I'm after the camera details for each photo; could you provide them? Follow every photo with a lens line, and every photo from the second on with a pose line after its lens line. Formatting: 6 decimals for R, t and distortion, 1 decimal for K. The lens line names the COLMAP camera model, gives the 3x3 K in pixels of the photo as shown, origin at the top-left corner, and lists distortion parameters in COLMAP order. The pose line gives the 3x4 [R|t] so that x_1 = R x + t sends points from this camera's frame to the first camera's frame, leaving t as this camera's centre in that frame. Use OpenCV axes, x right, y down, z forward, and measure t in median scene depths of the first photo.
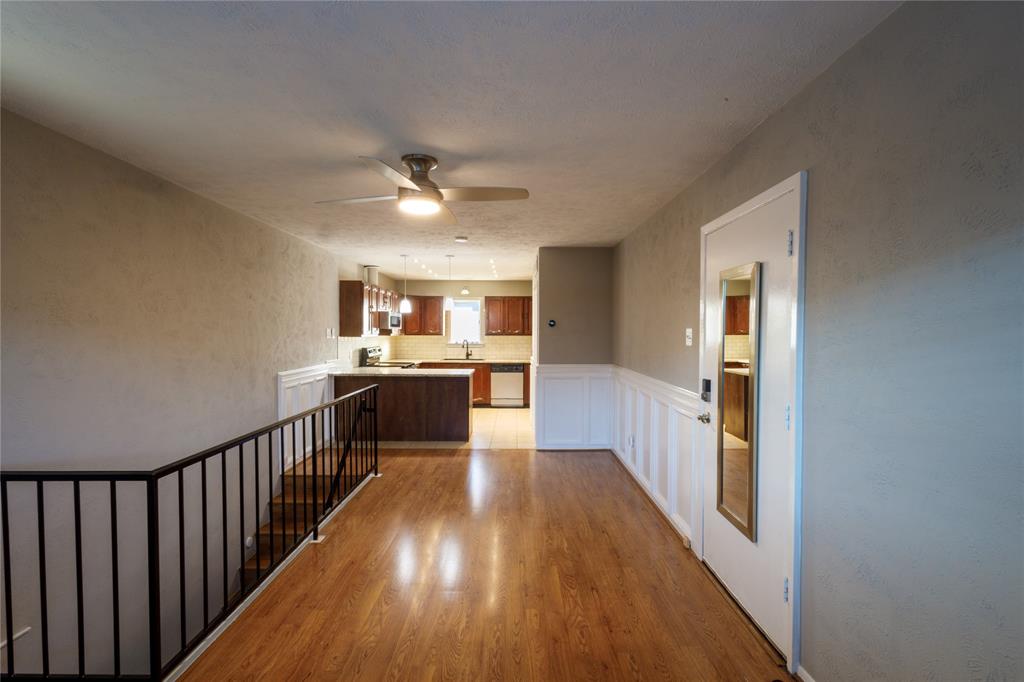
lens RADIAL K [[472.2, 0, 512.0], [0, 472.2, 341.0], [0, 0, 1]] dist [0.007238, -0.000865]
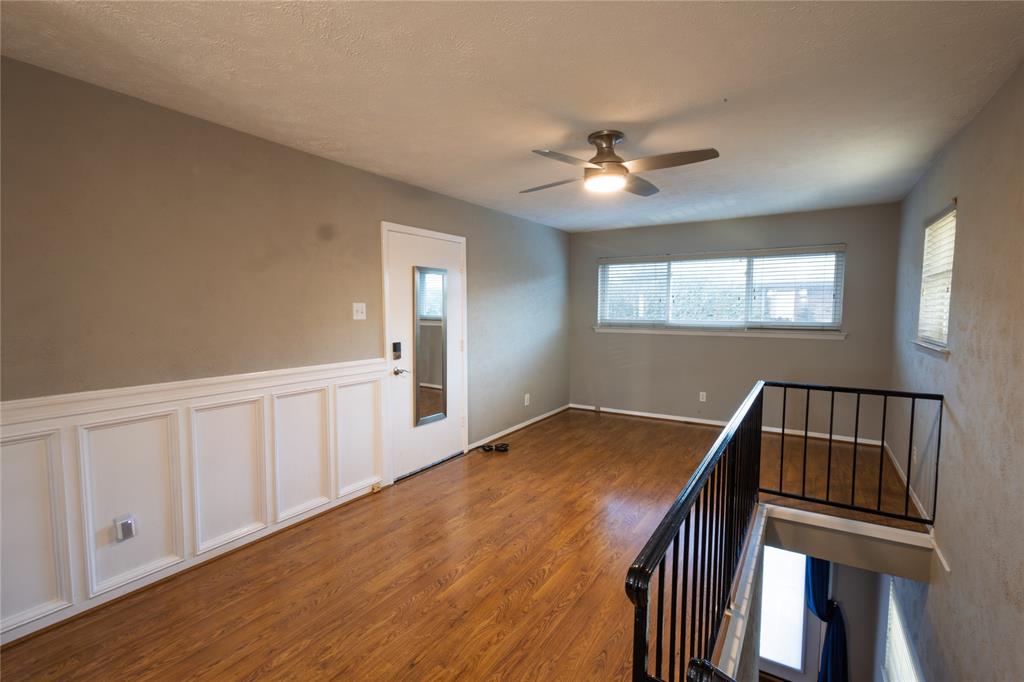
lens RADIAL K [[472.2, 0, 512.0], [0, 472.2, 341.0], [0, 0, 1]] dist [0.007238, -0.000865]
pose [[-0.846531, -0.041411, 0.530726, -0.286043], [0.008667, 0.995765, 0.091521, -0.021173], [-0.532268, 0.082075, -0.842588, 0.982919]]
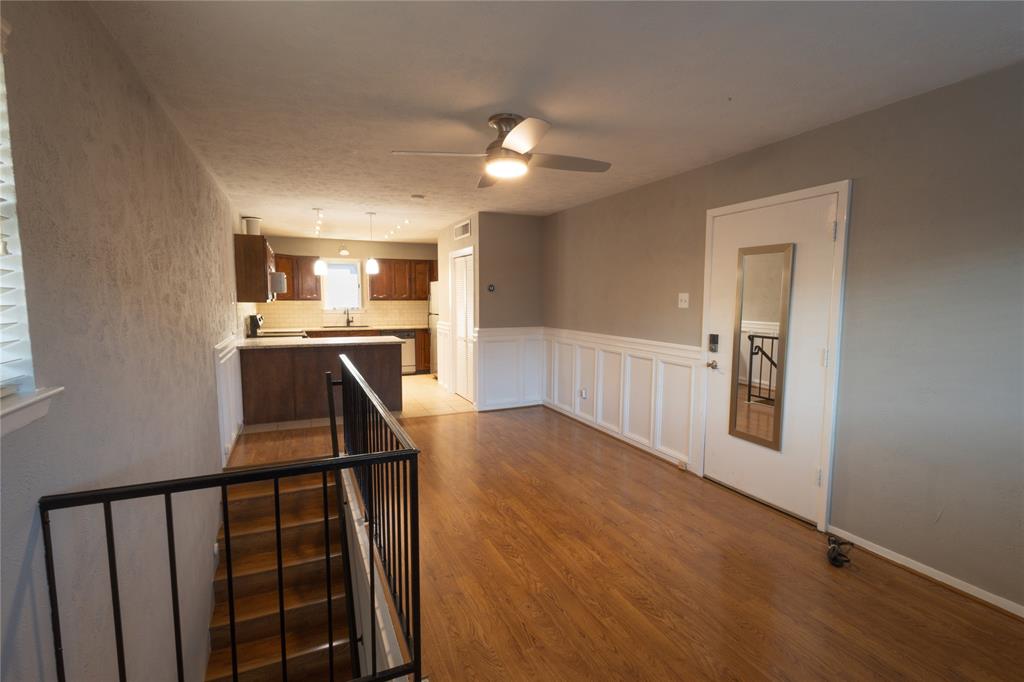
lens RADIAL K [[477.3, 0, 512.0], [0, 477.3, 341.0], [0, 0, 1]] dist [0.004440, 0.000142]
pose [[0.913355, -0.037817, 0.405404, -0.298439], [0.008177, 0.997180, 0.074596, -0.000037], [-0.407082, -0.064818, 0.911089, 0.032037]]
